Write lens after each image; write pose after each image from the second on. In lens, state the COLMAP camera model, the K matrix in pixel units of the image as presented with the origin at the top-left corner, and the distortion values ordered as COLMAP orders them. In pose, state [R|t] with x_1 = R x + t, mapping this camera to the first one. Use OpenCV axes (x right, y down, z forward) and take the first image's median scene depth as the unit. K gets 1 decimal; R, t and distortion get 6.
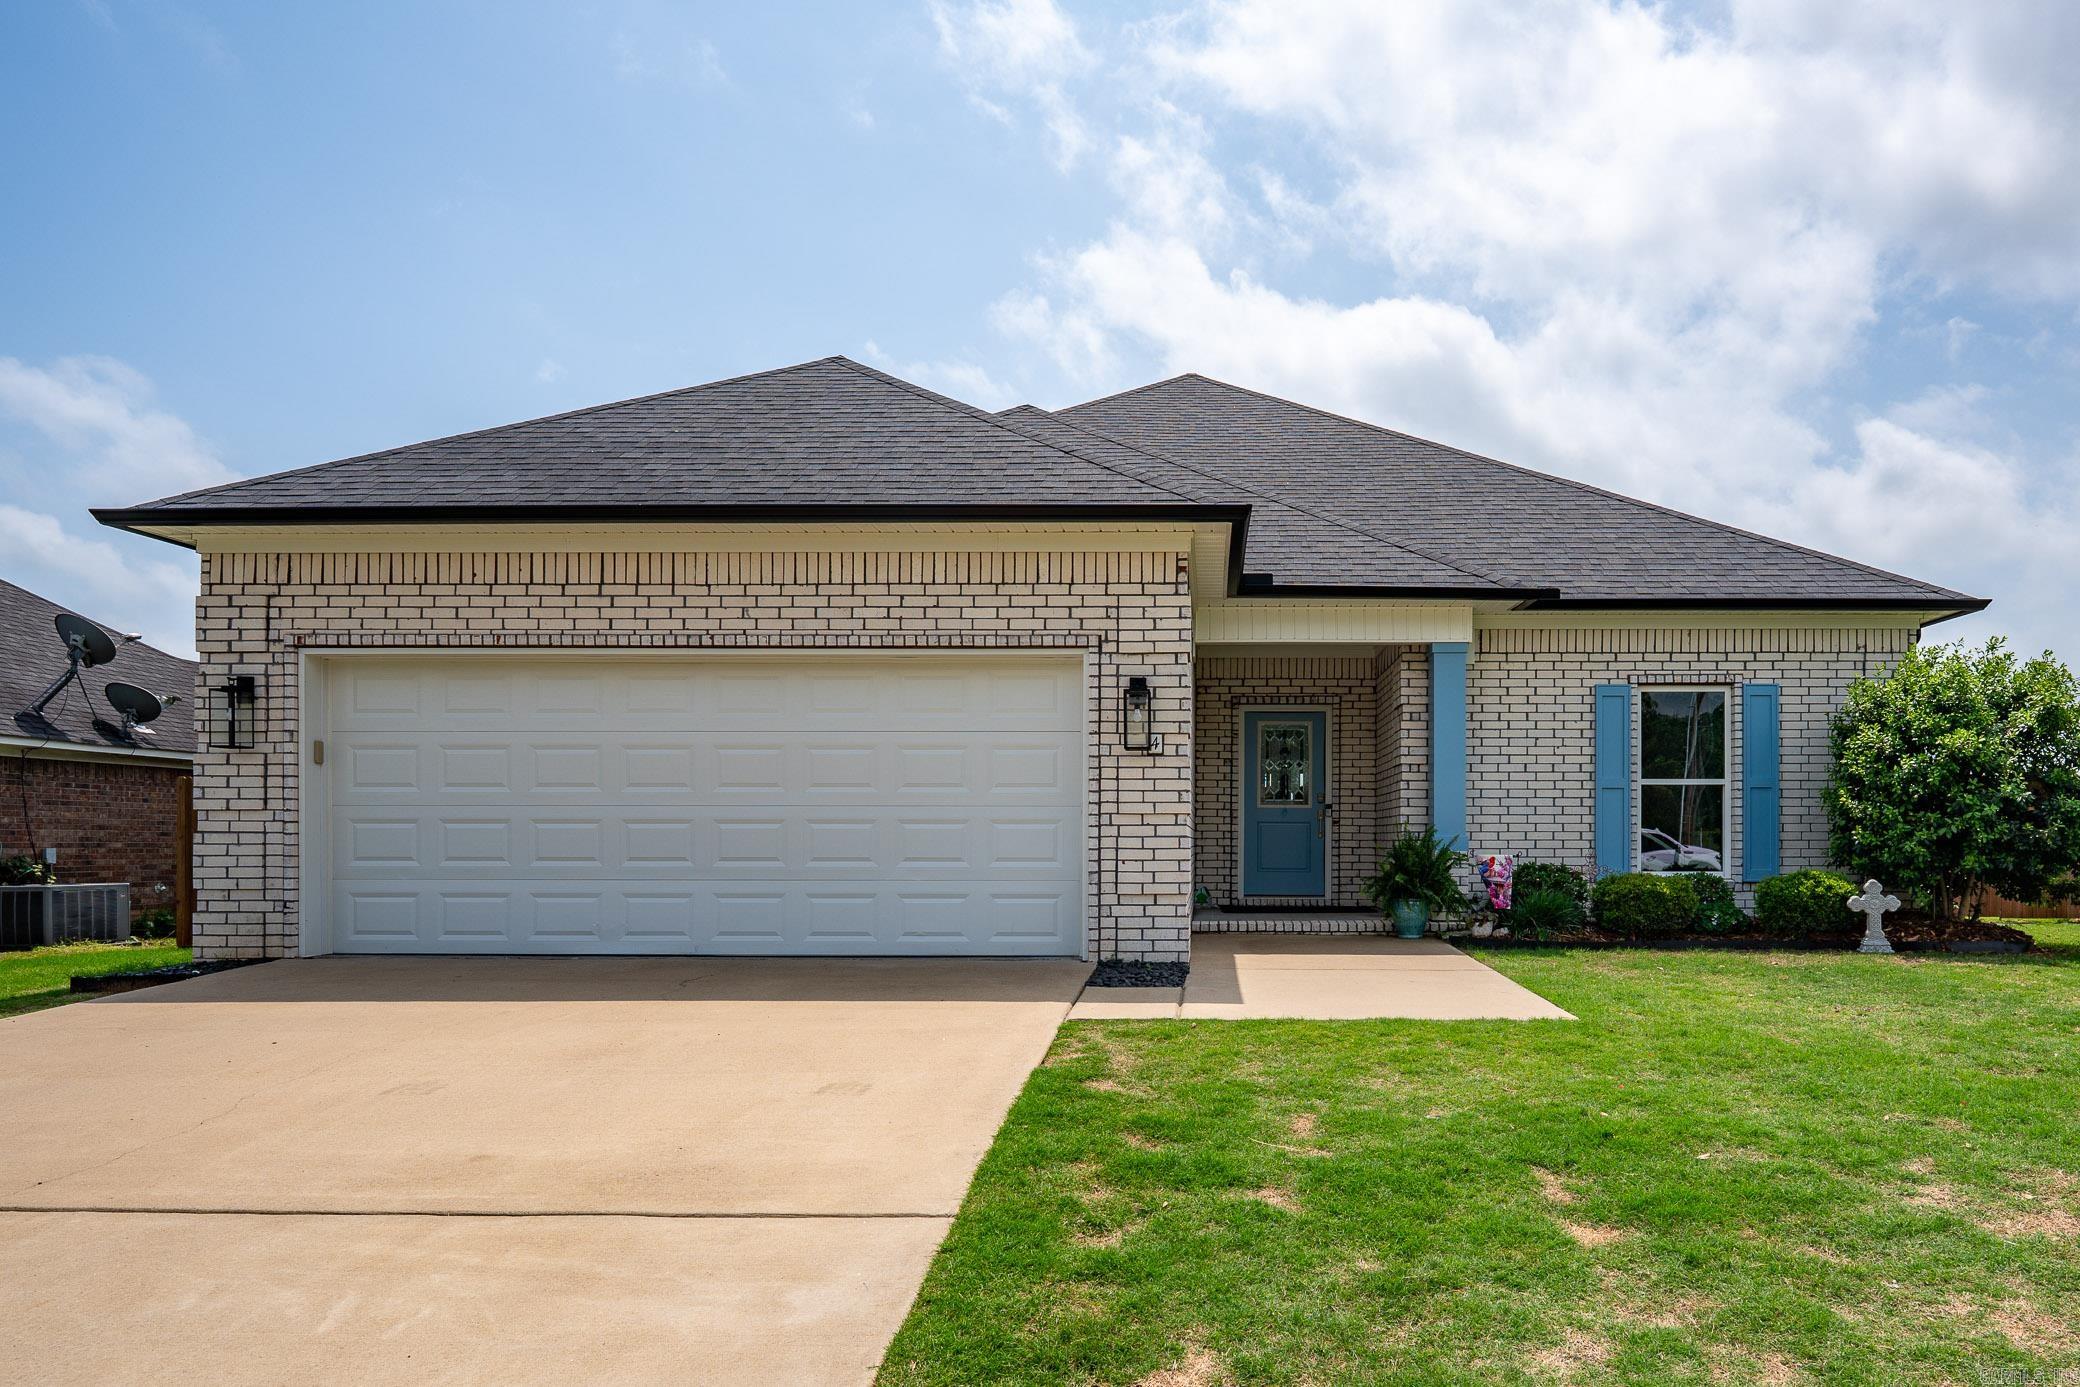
lens RADIAL K [[859.5, 0, 1040.8], [0, 859.5, 834.7], [0, 0, 1]] dist [-0.002851, -0.000389]
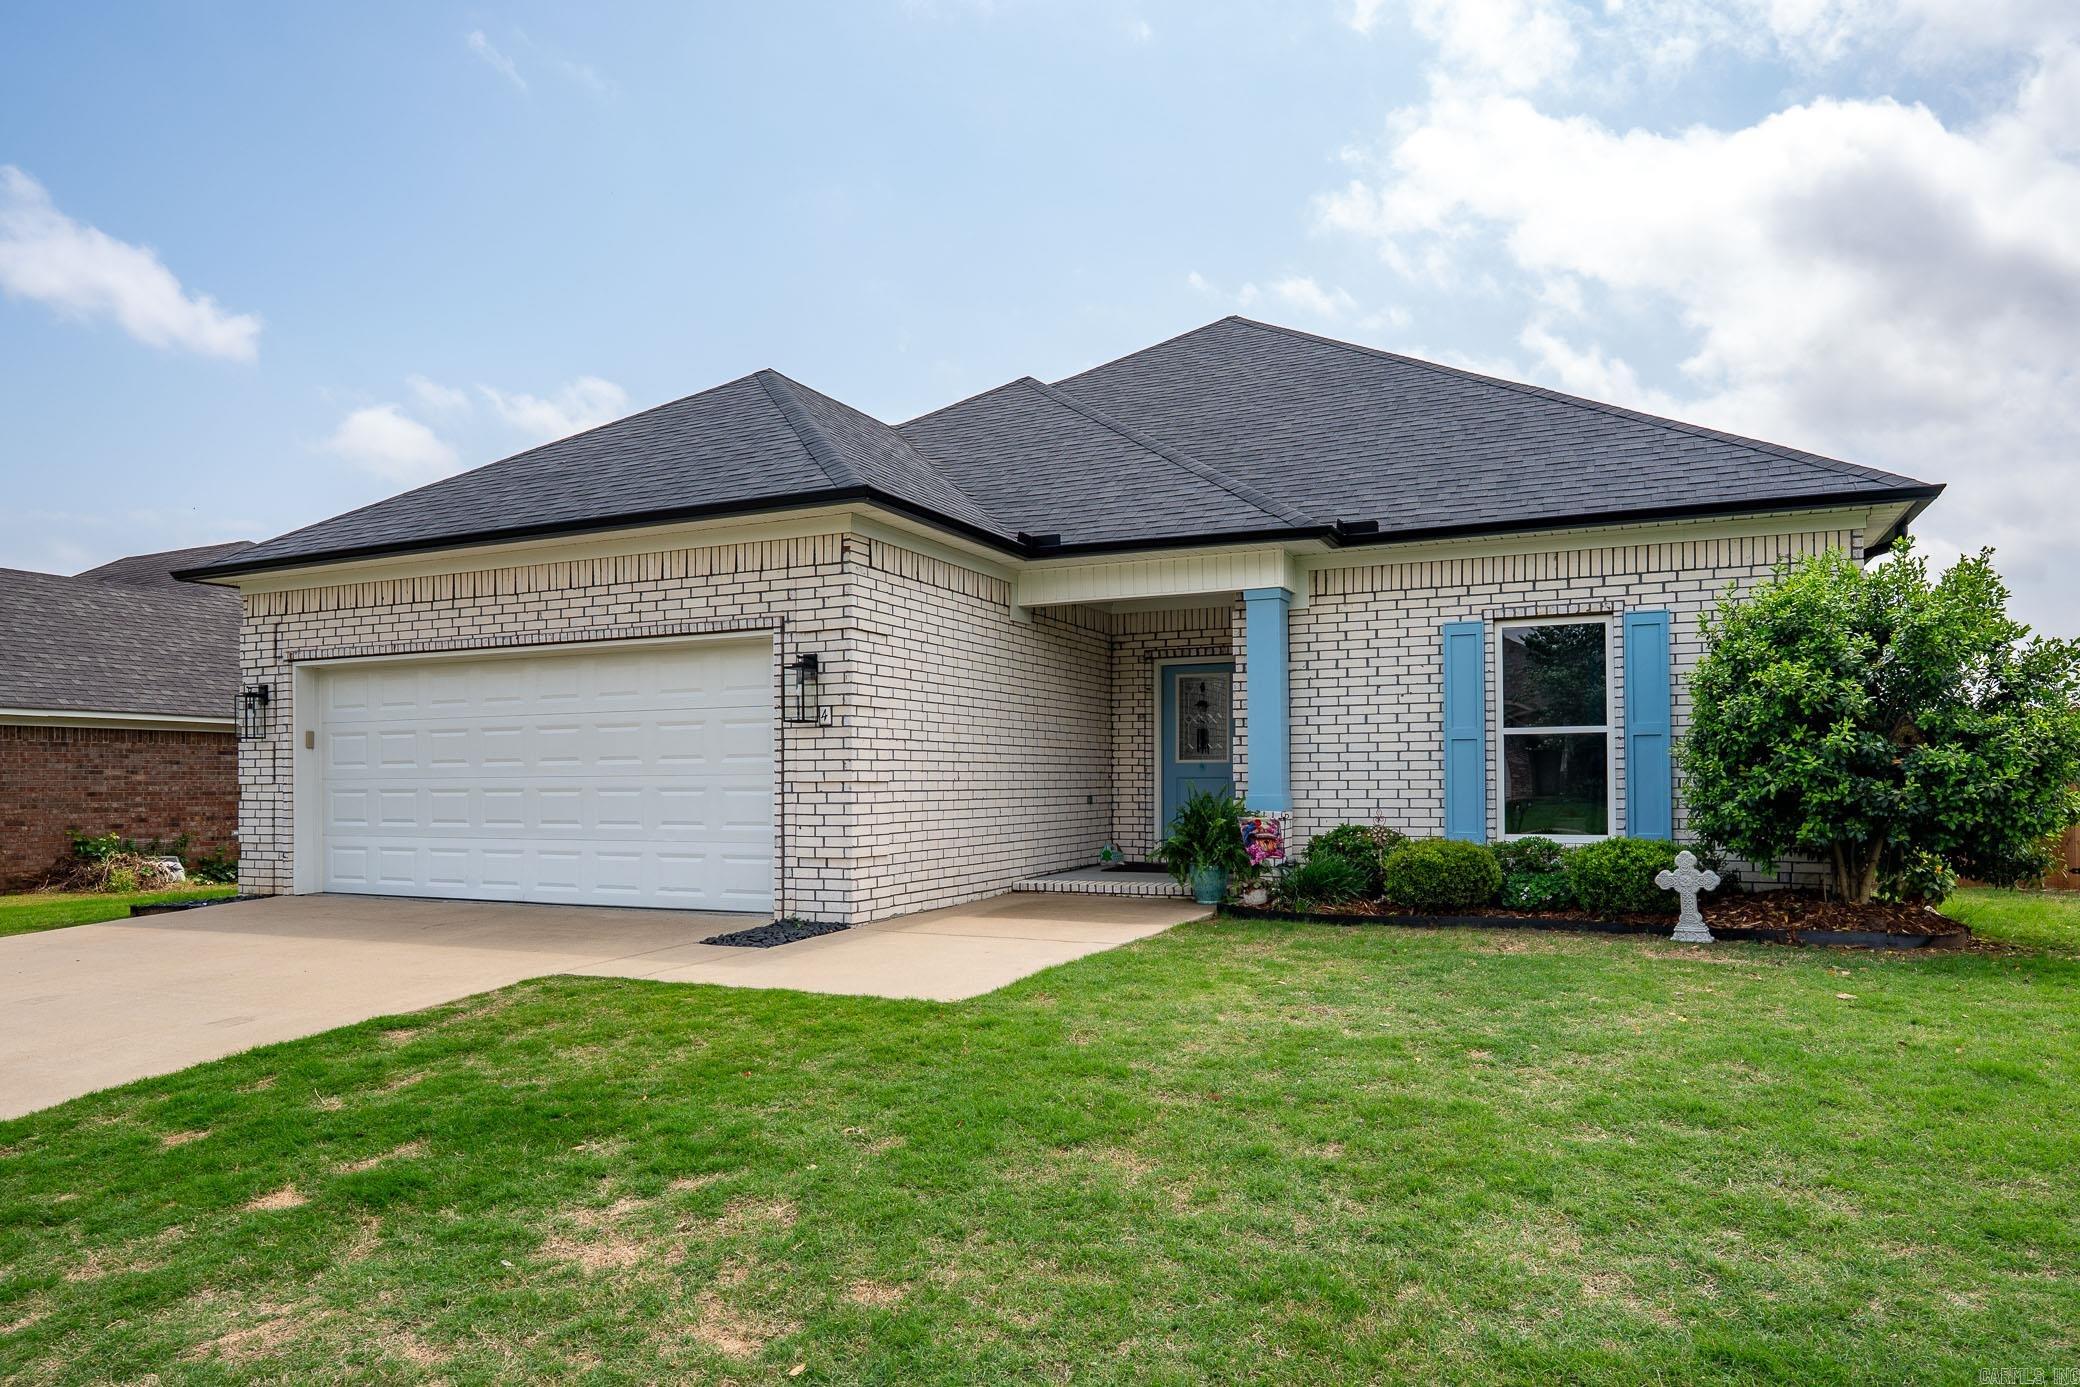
lens RADIAL K [[833.7, 0, 1044.1], [0, 833.7, 774.4], [0, 0, 1]] dist [-0.002553, -0.000176]
pose [[0.962215, -0.012654, -0.271998, 0.606147], [0.010675, 0.999905, -0.008753, -0.019466], [0.272083, 0.005519, 0.962258, 0.076910]]
